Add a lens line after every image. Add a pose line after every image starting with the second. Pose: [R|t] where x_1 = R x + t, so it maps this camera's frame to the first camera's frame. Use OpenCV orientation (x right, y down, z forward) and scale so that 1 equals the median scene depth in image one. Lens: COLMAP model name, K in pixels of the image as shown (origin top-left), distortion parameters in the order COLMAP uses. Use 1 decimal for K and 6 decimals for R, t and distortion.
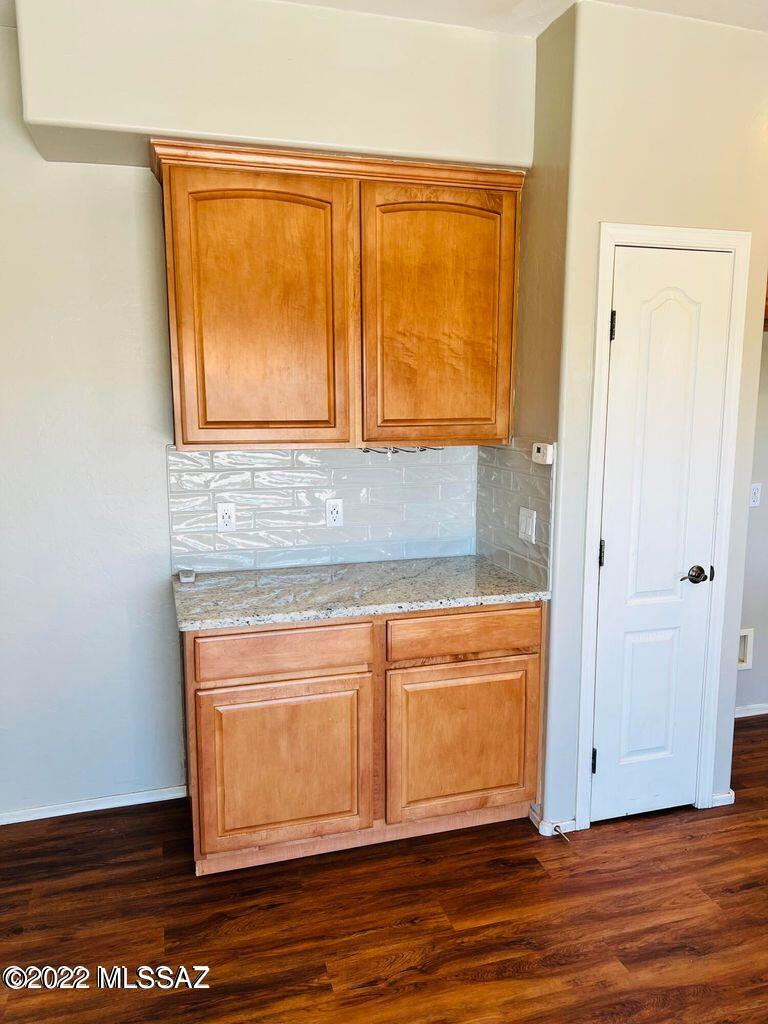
lens RADIAL K [[767.6, 0, 388.1], [0, 767.6, 512.0], [0, 0, 1]] dist [0.047742, -0.052053]
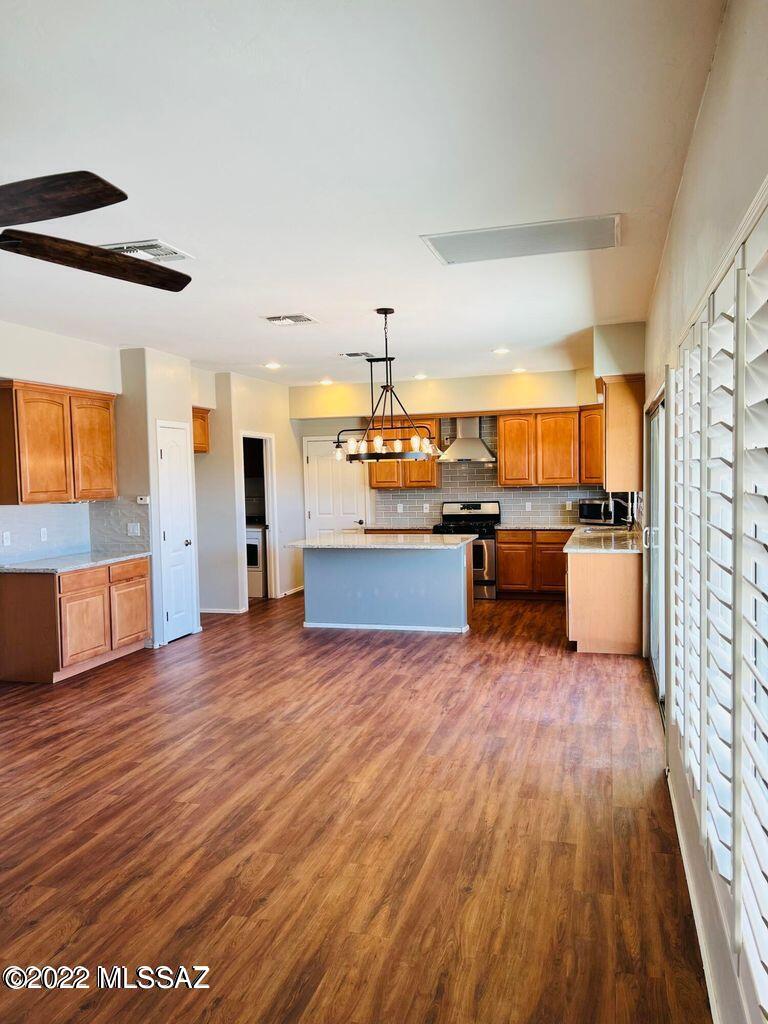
lens RADIAL K [[767.6, 0, 388.1], [0, 767.6, 512.0], [0, 0, 1]] dist [0.047742, -0.052053]
pose [[0.538720, -0.053278, 0.840799, -1.608030], [0.153073, 0.987577, -0.035499, 0.191588], [-0.828462, 0.147828, 0.540183, -1.155258]]
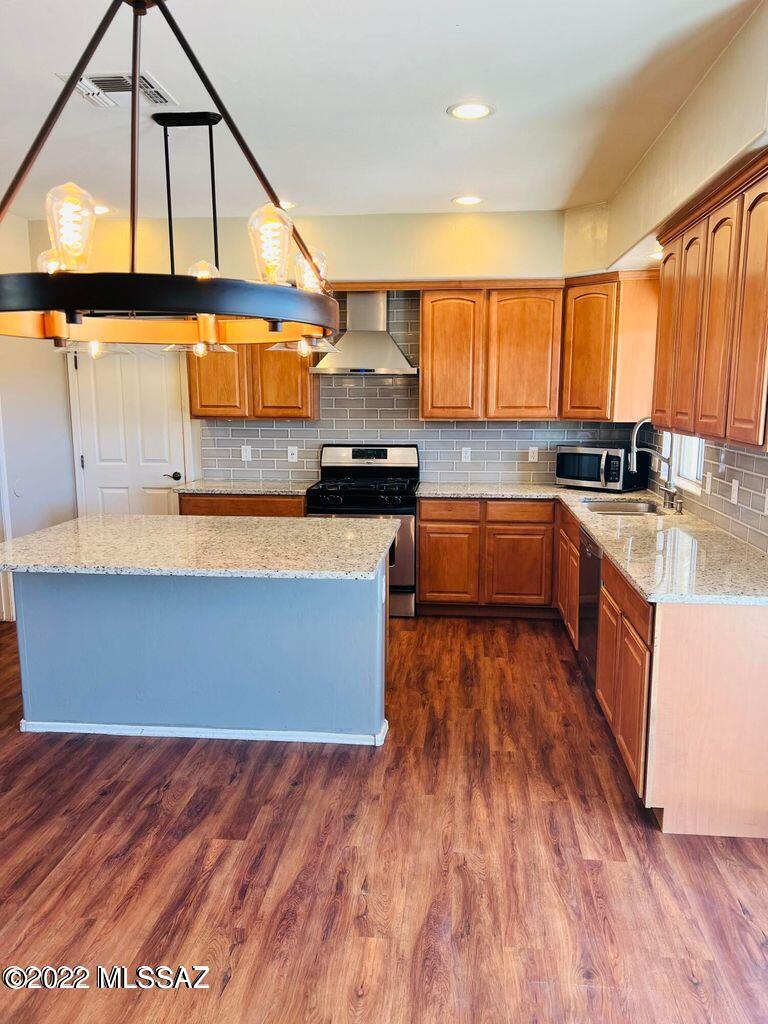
lens RADIAL K [[763.9, 0, 391.0], [0, 763.9, 523.2], [0, 0, 1]] dist [0.098314, -0.143793]
pose [[0.374506, -0.153958, 0.914353, -0.220869], [0.143637, 0.983848, 0.106828, 0.064937], [-0.916031, 0.091327, 0.390571, -0.348538]]
